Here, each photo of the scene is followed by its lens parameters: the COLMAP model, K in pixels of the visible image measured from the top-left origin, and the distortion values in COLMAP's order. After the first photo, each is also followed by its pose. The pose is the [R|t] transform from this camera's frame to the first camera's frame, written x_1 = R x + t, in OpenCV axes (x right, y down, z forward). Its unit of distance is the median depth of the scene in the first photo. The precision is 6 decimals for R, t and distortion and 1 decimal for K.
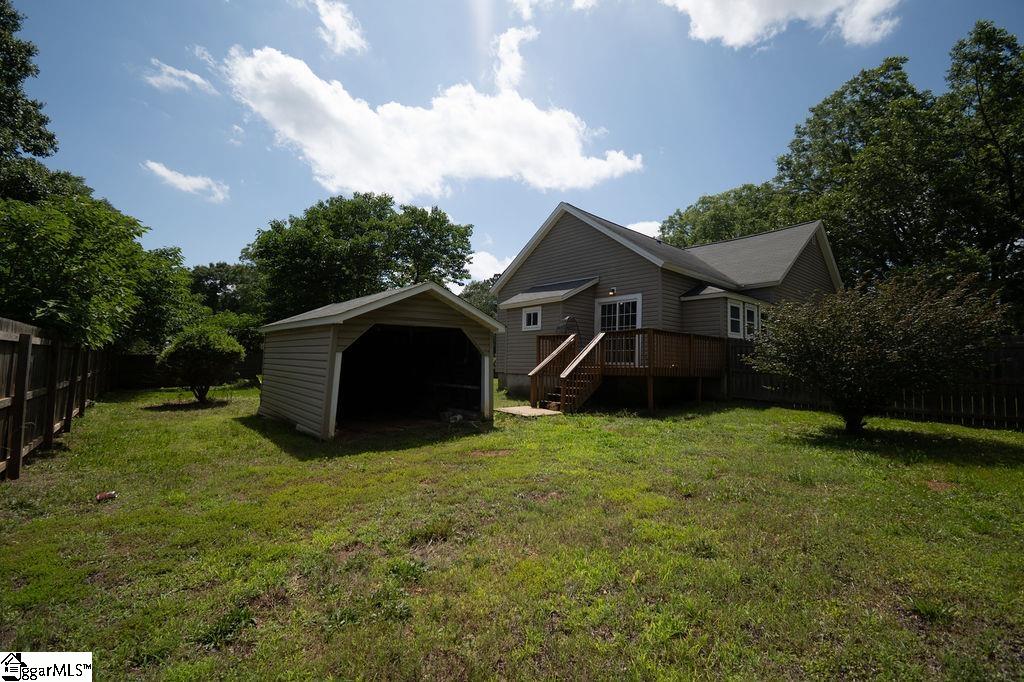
lens RADIAL K [[455.6, 0, 515.4], [0, 455.6, 339.8], [0, 0, 1]] dist [-0.011237, -0.005635]
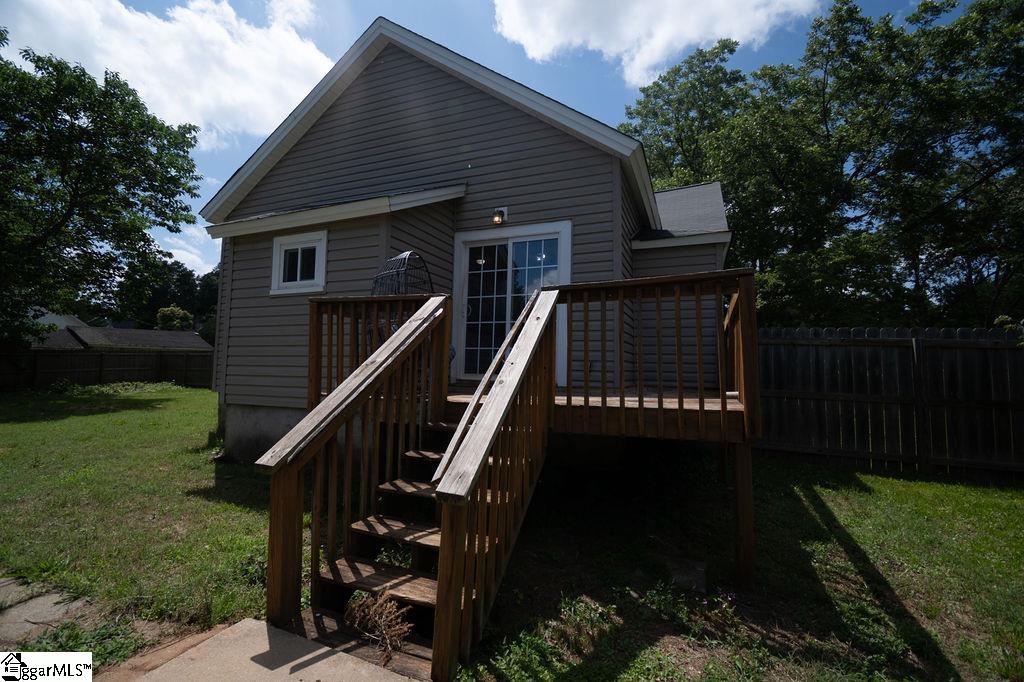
lens RADIAL K [[455.6, 0, 517.7], [0, 455.6, 344.1], [0, 0, 1]] dist [-0.011237, -0.005635]
pose [[0.892759, 0.013663, 0.450327, 0.029072], [-0.022169, 0.999661, 0.013620, 0.012413], [-0.449988, -0.022142, 0.892760, 0.564003]]
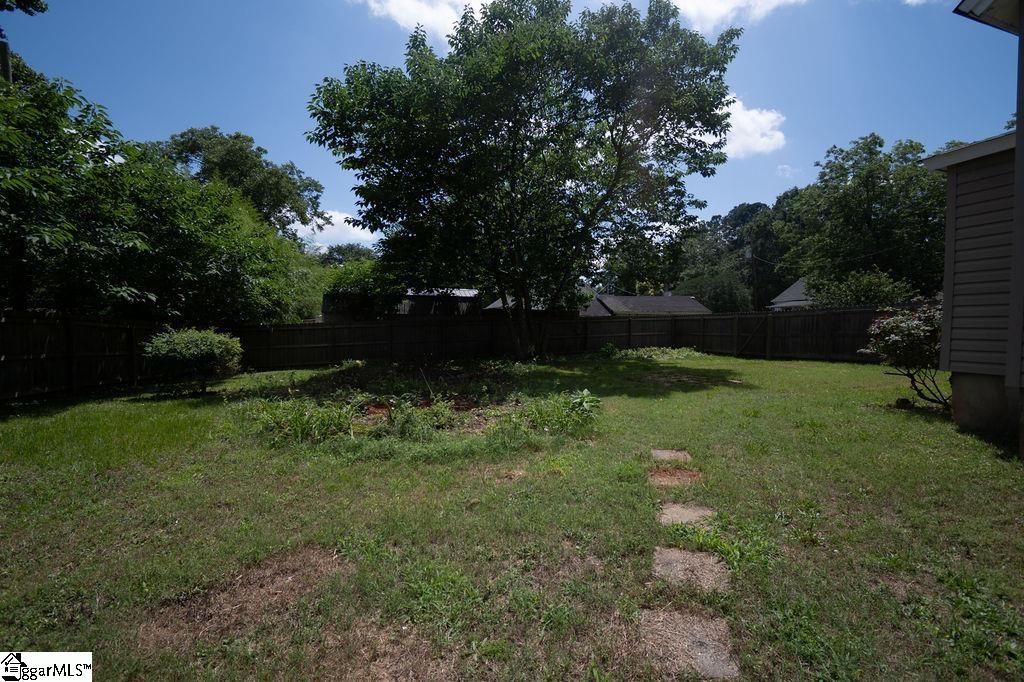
lens RADIAL K [[455.6, 0, 511.7], [0, 455.6, 335.3], [0, 0, 1]] dist [-0.011237, -0.005635]
pose [[0.901377, -0.009388, -0.432933, -0.201776], [0.041227, 0.997084, 0.064215, 0.030230], [0.431068, -0.075731, 0.899136, 0.885950]]
